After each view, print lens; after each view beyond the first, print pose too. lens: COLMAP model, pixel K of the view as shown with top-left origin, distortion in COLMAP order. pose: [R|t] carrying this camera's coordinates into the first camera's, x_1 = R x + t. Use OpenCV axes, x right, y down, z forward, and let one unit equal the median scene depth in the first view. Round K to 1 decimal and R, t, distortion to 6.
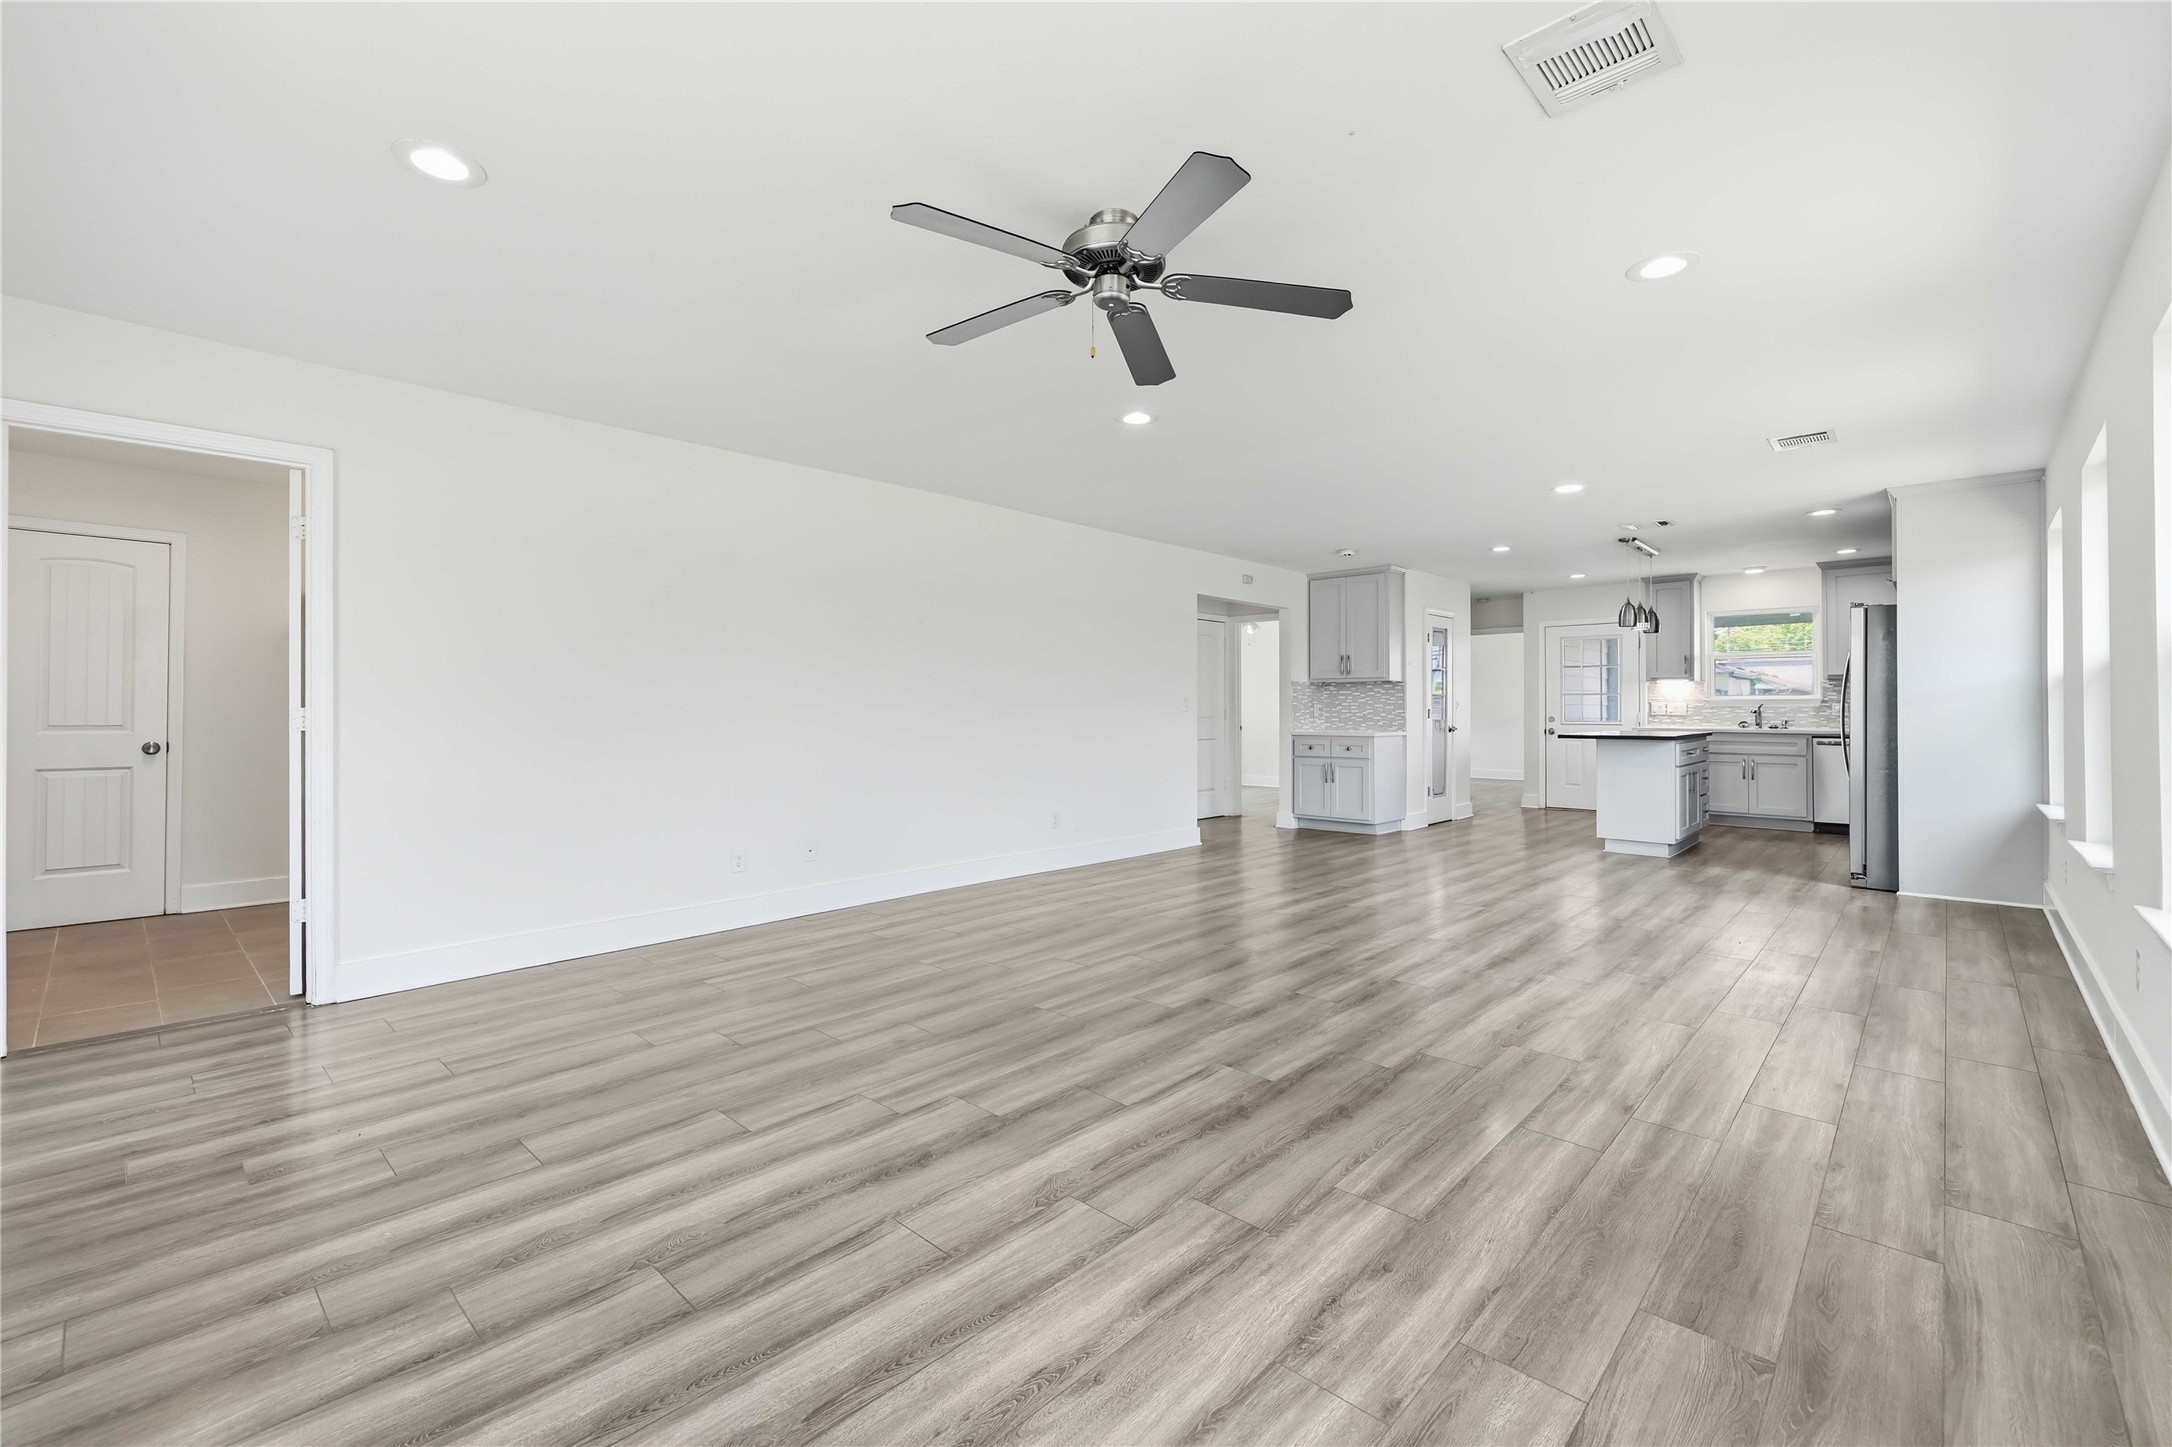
lens RADIAL K [[914.7, 0, 1060.0], [0, 914.7, 698.1], [0, 0, 1]] dist [-0.002163, 0.001192]
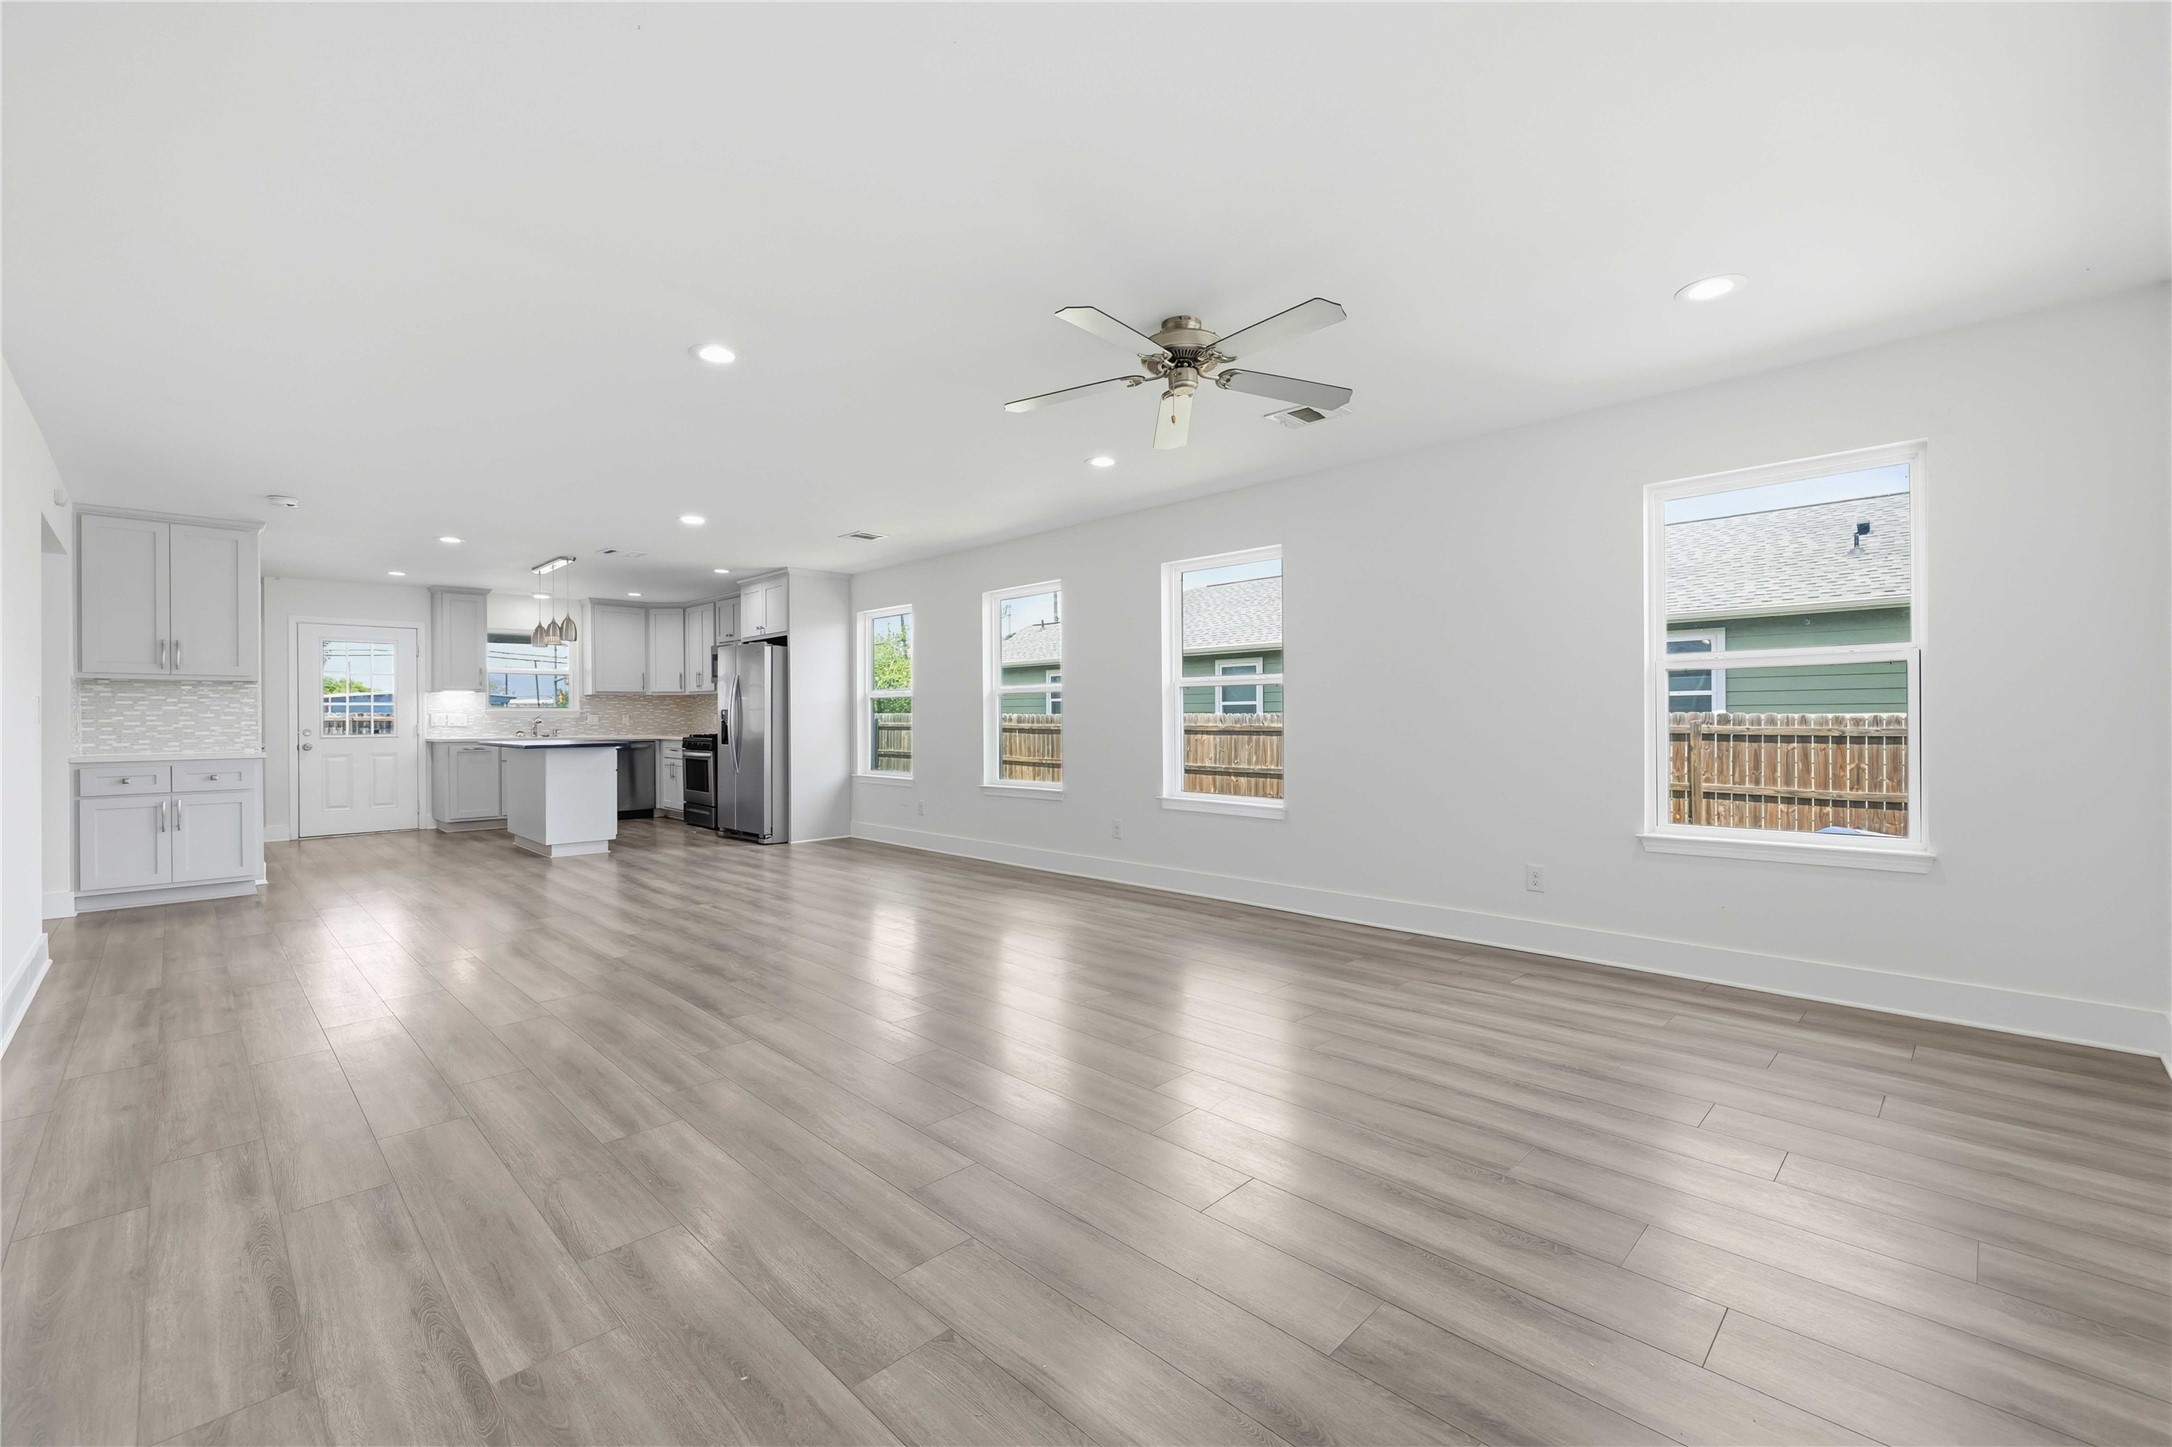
lens RADIAL K [[914.7, 0, 1080.1], [0, 914.7, 722.6], [0, 0, 1]] dist [-0.002163, 0.001192]
pose [[0.021659, -0.004551, 0.999755, -0.342593], [-0.006982, 0.999965, 0.004703, 0.005846], [-0.999741, -0.007082, 0.021627, 0.318512]]
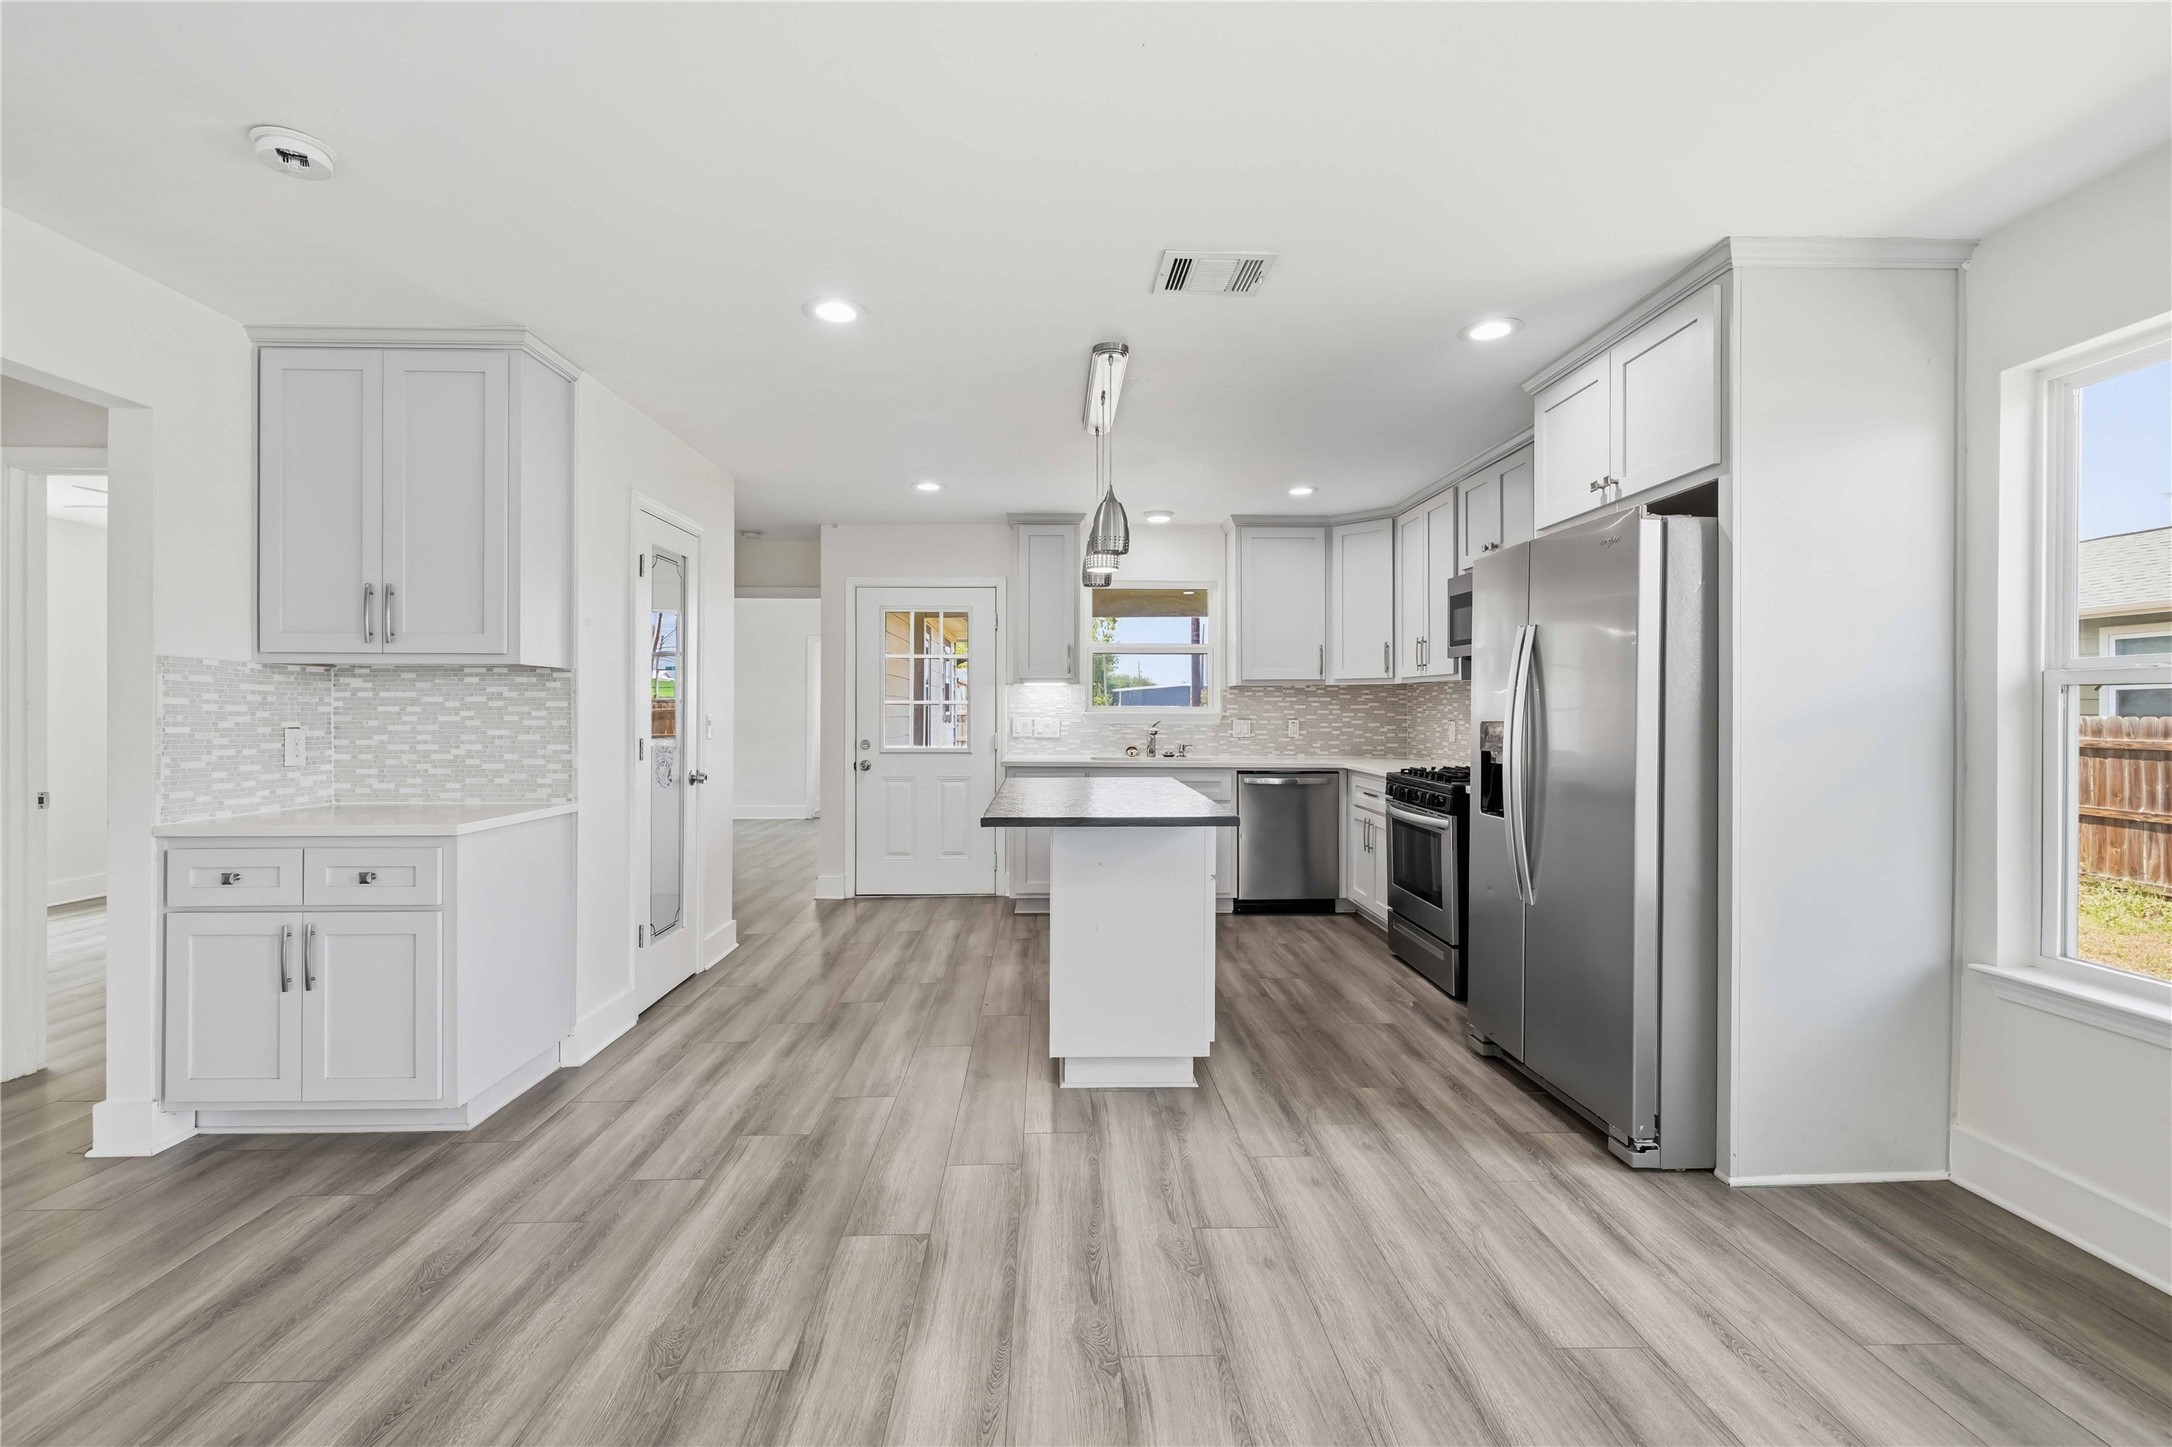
lens RADIAL K [[914.7, 0, 1083.9], [0, 914.7, 710.9], [0, 0, 1]] dist [-0.002163, 0.001192]
pose [[0.690470, 0.001015, 0.723360, 0.248381], [-0.010918, 0.999900, 0.009018, -0.006410], [-0.723278, -0.014124, 0.690412, 0.585075]]
